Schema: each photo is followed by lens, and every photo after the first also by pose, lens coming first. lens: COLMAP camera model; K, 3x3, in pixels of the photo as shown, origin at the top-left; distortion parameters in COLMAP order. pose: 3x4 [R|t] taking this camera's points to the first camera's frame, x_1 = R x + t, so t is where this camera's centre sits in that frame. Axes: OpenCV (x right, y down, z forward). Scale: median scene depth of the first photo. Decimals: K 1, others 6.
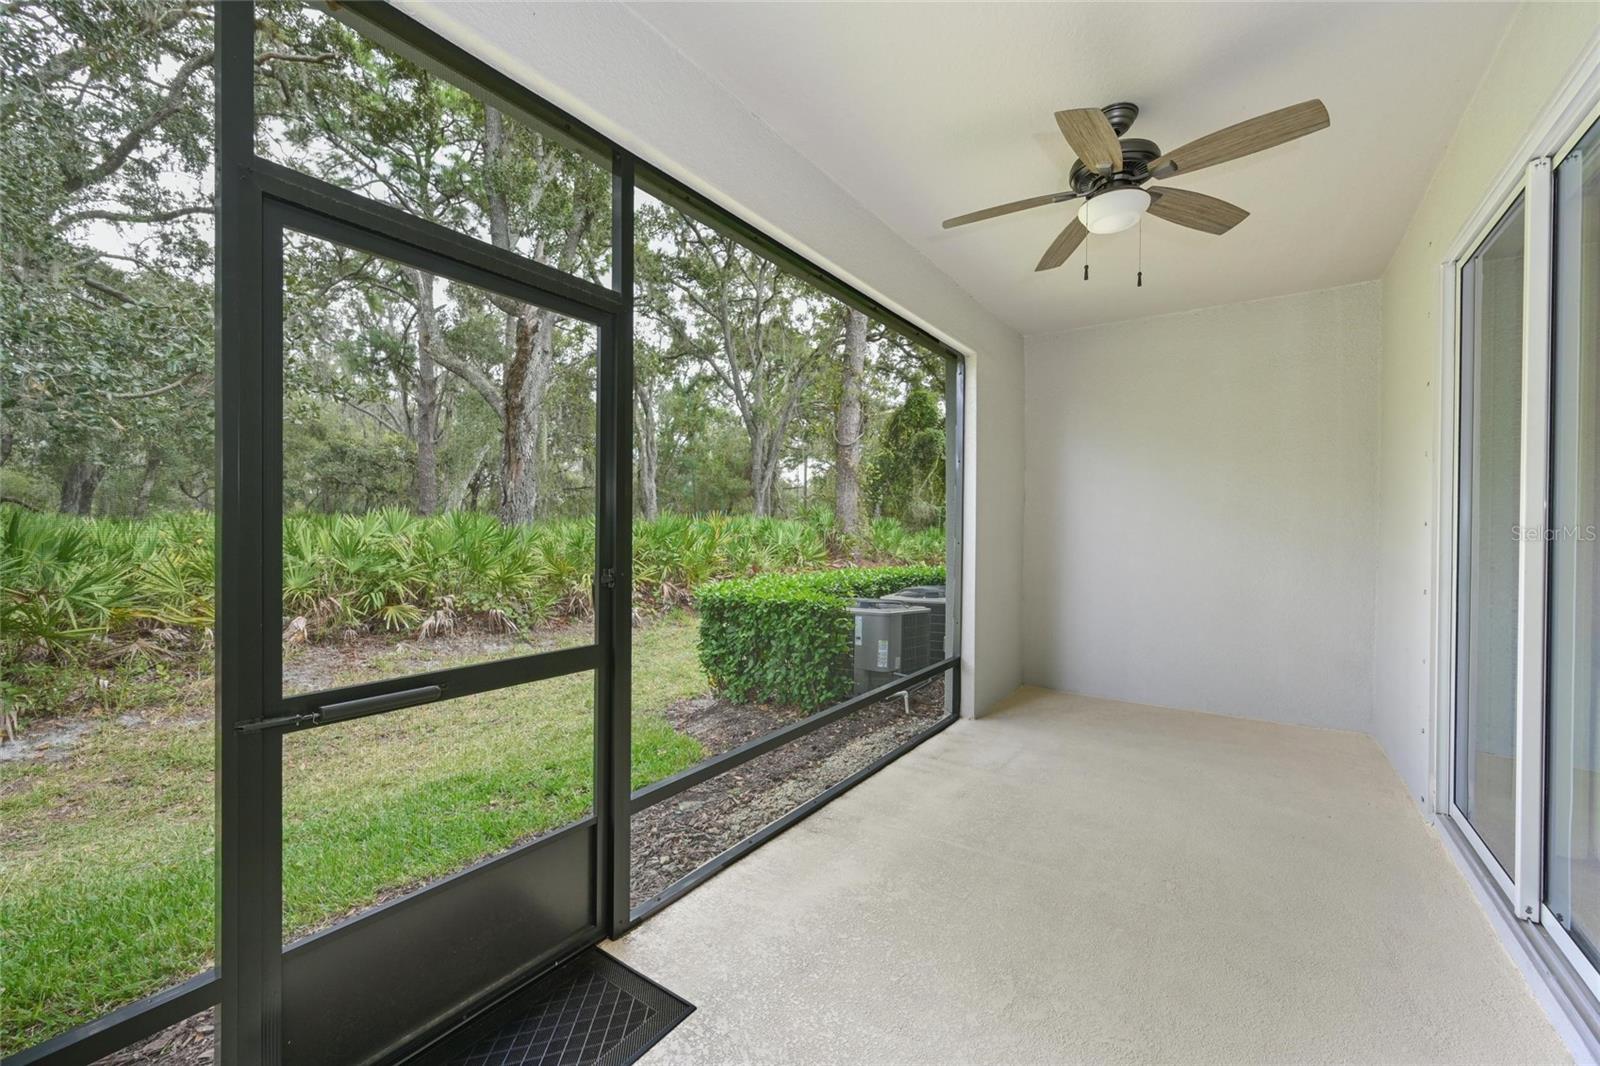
lens RADIAL K [[628.3, 0, 795.7], [0, 628.3, 532.5], [0, 0, 1]] dist [-0.000043, 0.000124]
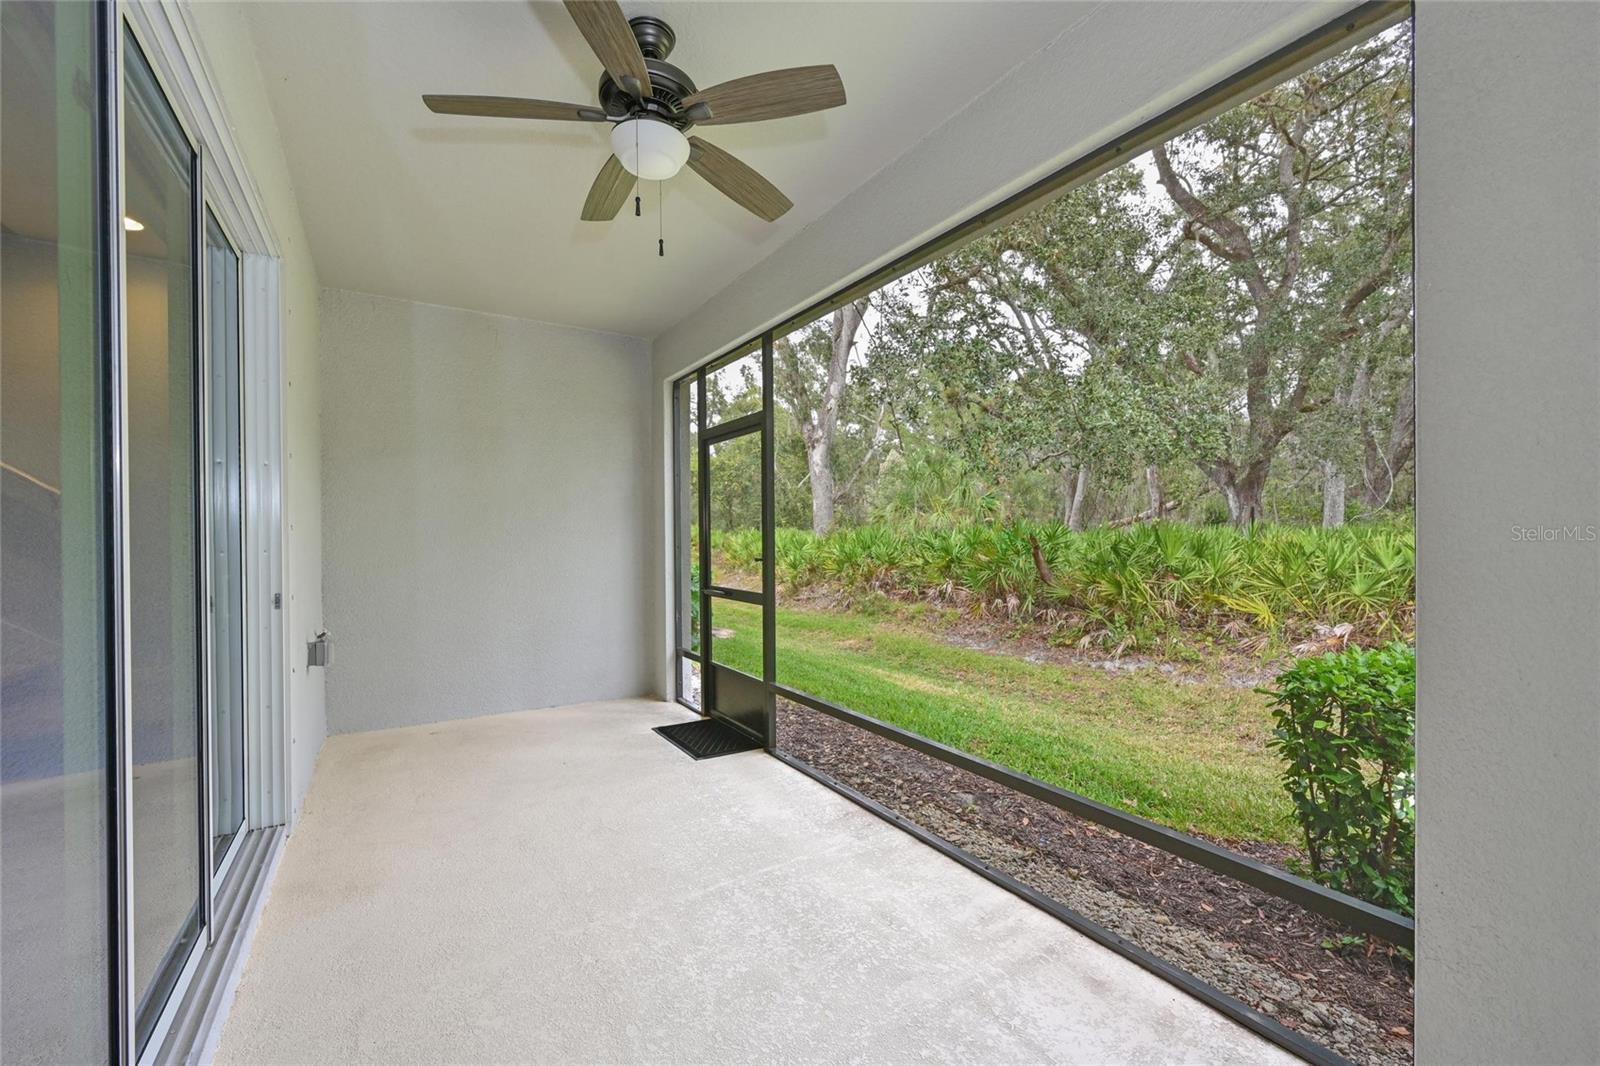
lens RADIAL K [[650.6, 0, 800.0], [0, 650.6, 533.0], [0, 0, 1]] dist [-0.001652, -0.000077]
pose [[-0.369874, -0.001728, -0.929080, 1.003480], [-0.003597, 0.999993, -0.000427, -0.004092], [0.929075, 0.003184, -0.369878, 1.223773]]
